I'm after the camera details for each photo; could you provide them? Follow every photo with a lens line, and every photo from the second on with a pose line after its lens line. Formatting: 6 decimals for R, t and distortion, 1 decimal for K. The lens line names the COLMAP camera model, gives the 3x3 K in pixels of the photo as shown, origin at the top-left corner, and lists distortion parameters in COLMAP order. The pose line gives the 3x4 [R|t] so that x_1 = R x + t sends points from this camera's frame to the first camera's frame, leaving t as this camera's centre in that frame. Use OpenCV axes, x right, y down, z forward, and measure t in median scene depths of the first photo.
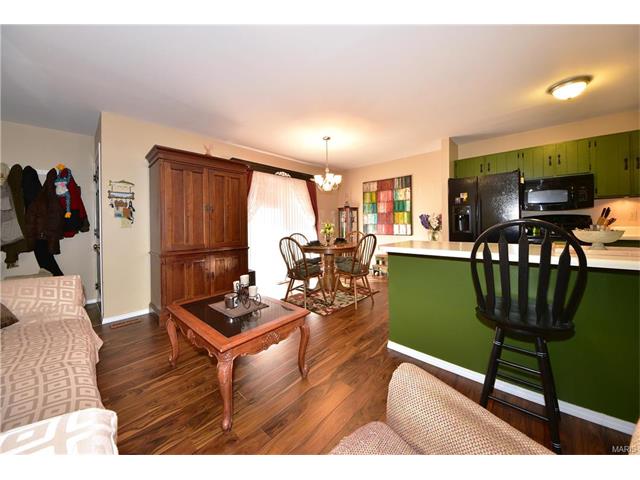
lens RADIAL K [[215.2, 0, 331.7], [0, 215.2, 238.8], [0, 0, 1]] dist [-0.023299, -0.000189]
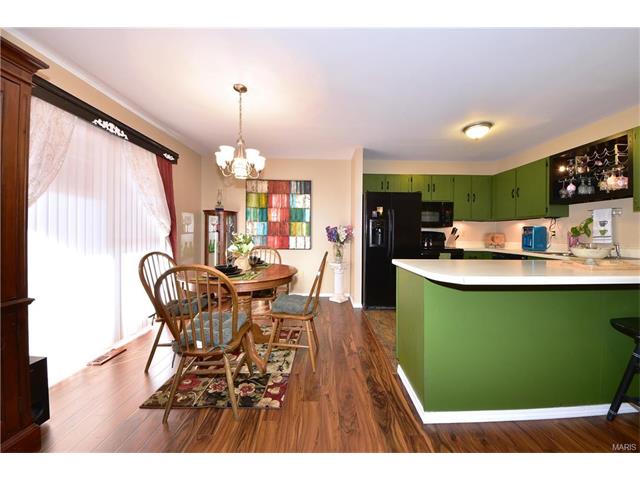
lens RADIAL K [[230.6, 0, 334.8], [0, 230.6, 237.0], [0, 0, 1]] dist [-0.001986, -0.002953]
pose [[0.741093, 0.015071, 0.671233, -0.171472], [0.023718, 0.998536, -0.048605, -0.019656], [-0.670983, 0.051941, 0.739651, 0.244876]]
